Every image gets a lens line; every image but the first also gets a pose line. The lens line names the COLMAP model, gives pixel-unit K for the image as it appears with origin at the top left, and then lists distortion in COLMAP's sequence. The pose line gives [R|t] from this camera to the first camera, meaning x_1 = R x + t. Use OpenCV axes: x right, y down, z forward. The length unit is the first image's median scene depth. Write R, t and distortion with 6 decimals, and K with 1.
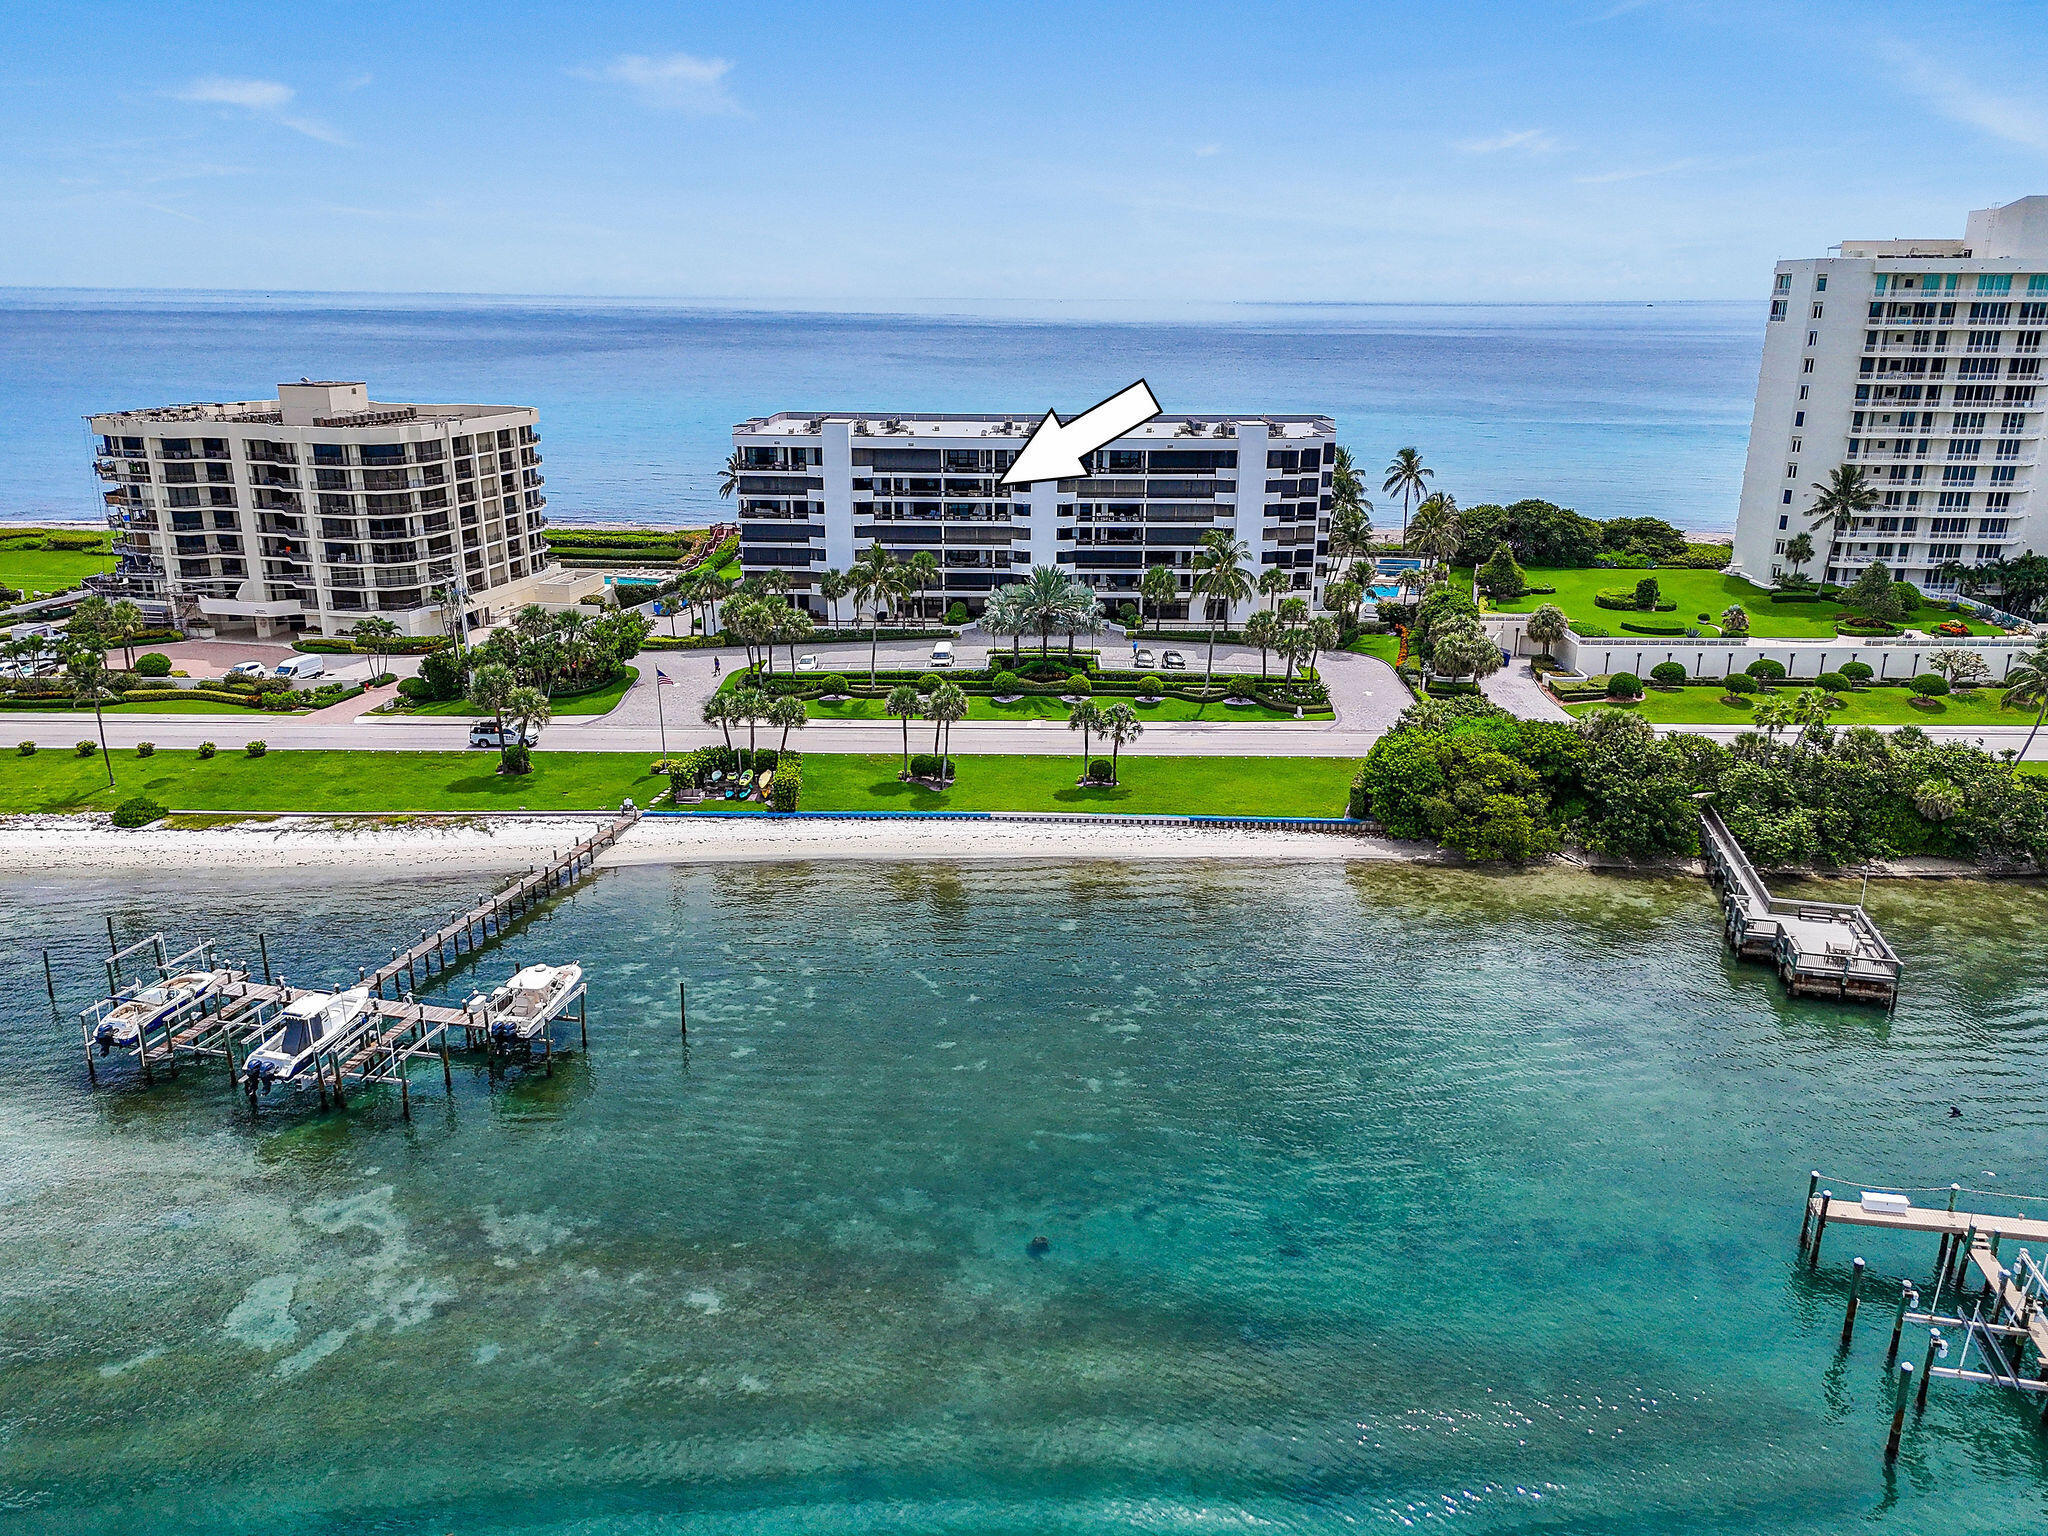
lens RADIAL K [[1501.7, 0, 1027.4], [0, 1501.7, 756.1], [0, 0, 1]] dist [0.106797, -0.128959]
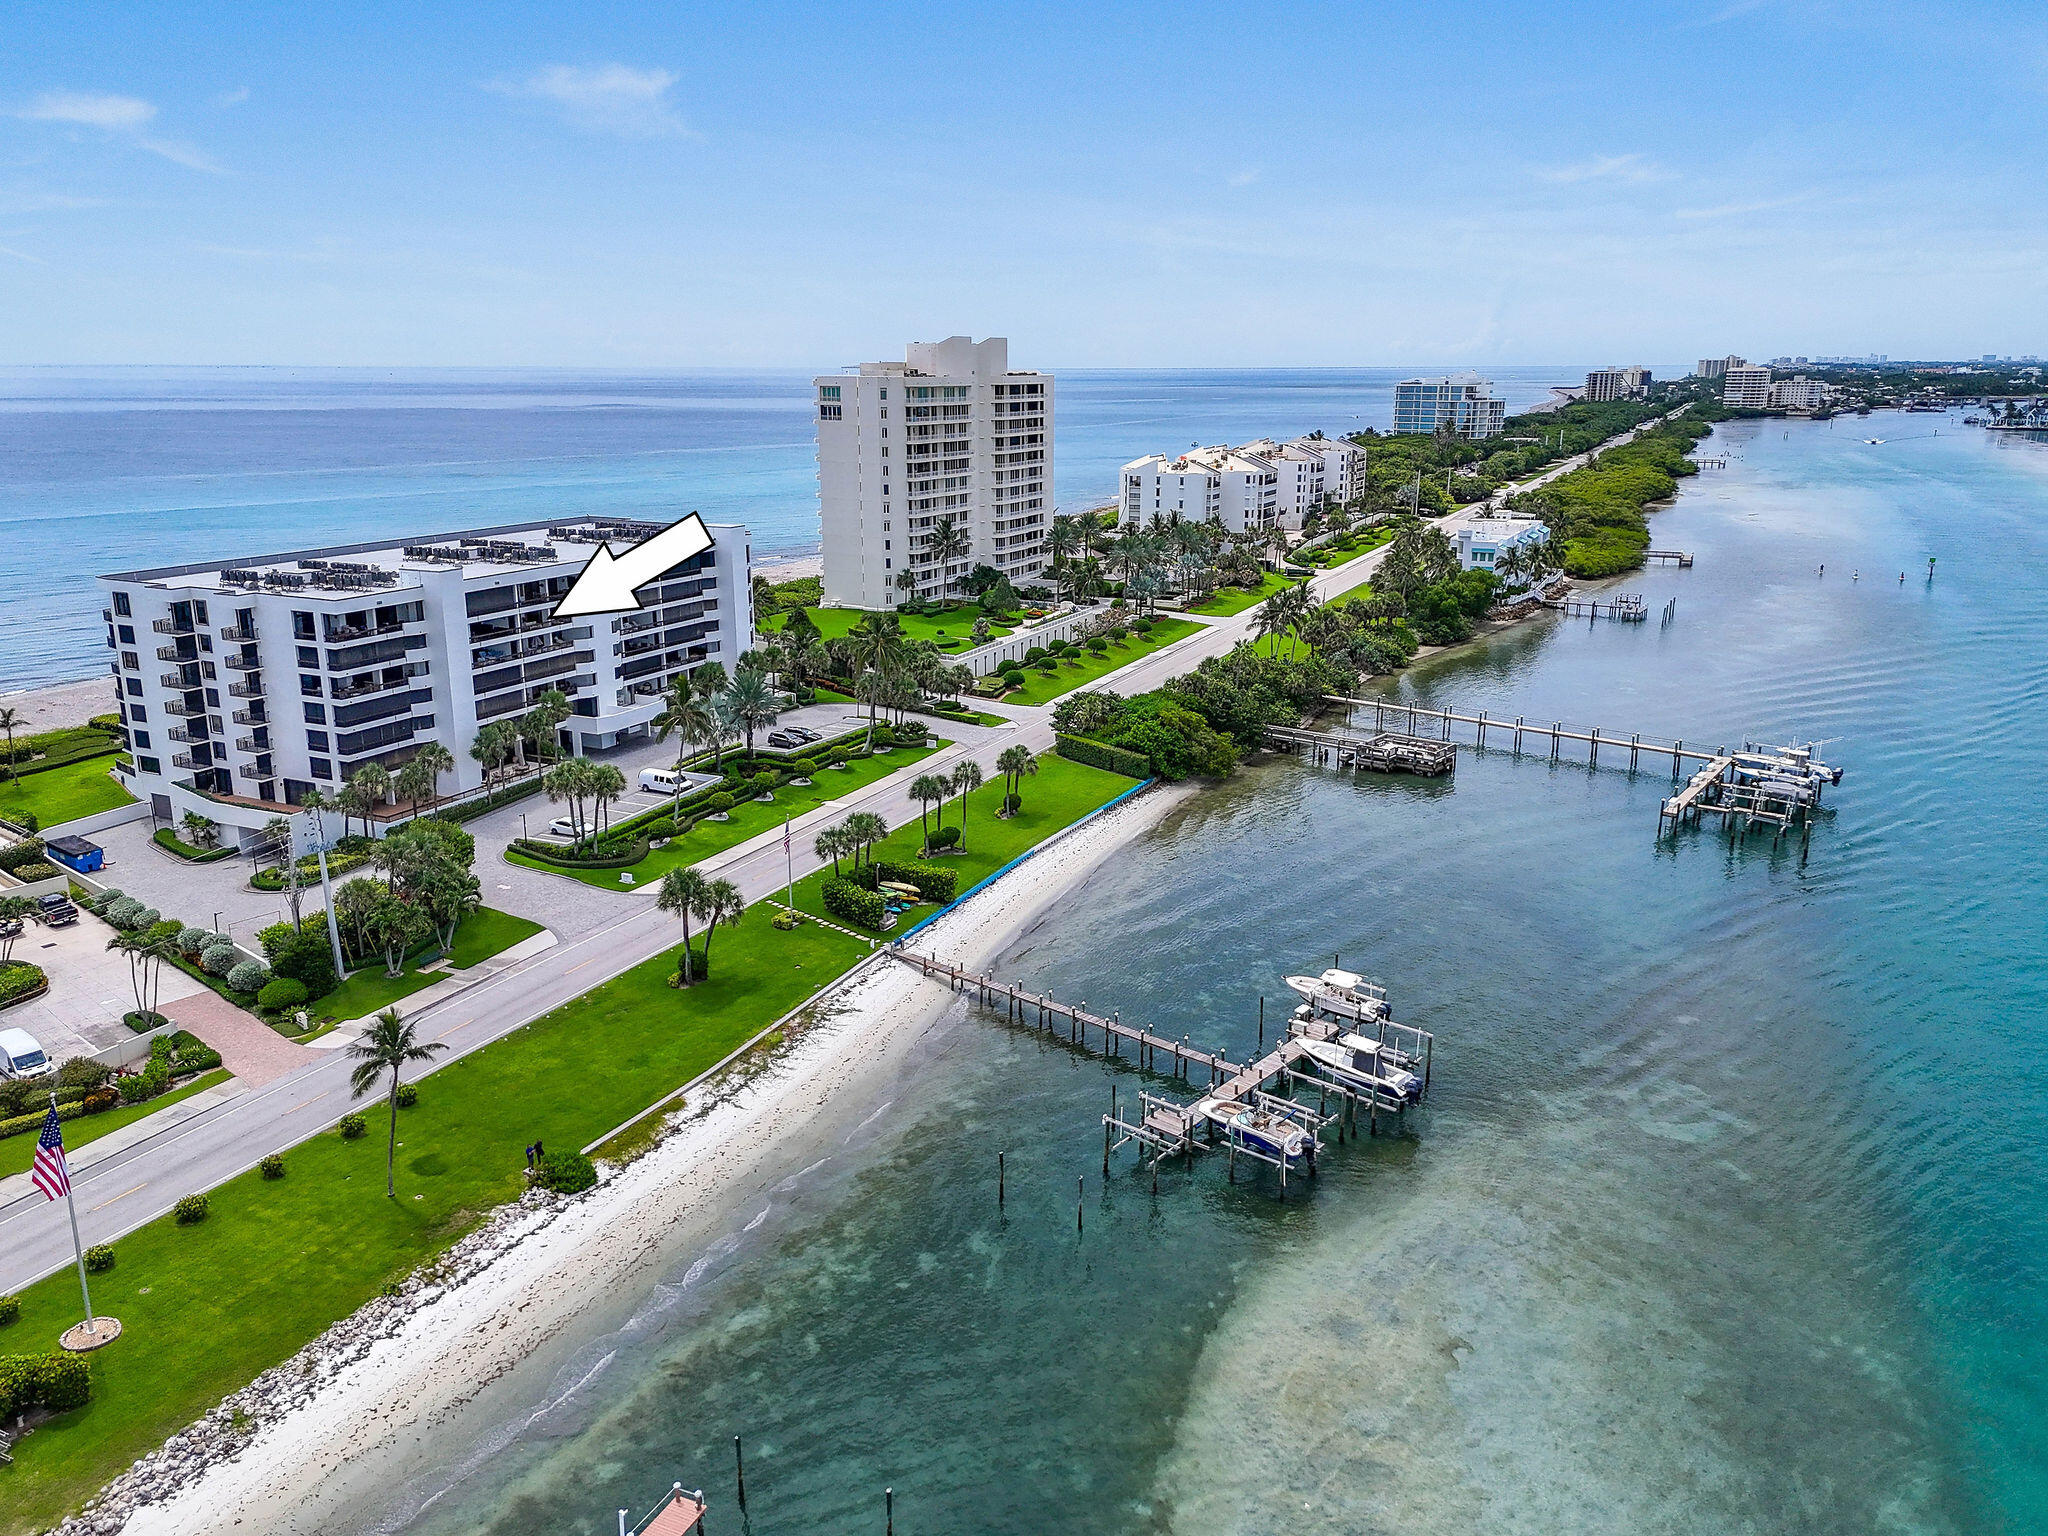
lens RADIAL K [[1501.7, 0, 1027.4], [0, 1501.7, 756.1], [0, 0, 1]] dist [0.106797, -0.128959]
pose [[0.428848, -0.231701, 0.873157, -0.764129], [0.265353, 0.956220, 0.123415, -0.132491], [-0.863526, 0.178768, 0.471556, 0.299013]]
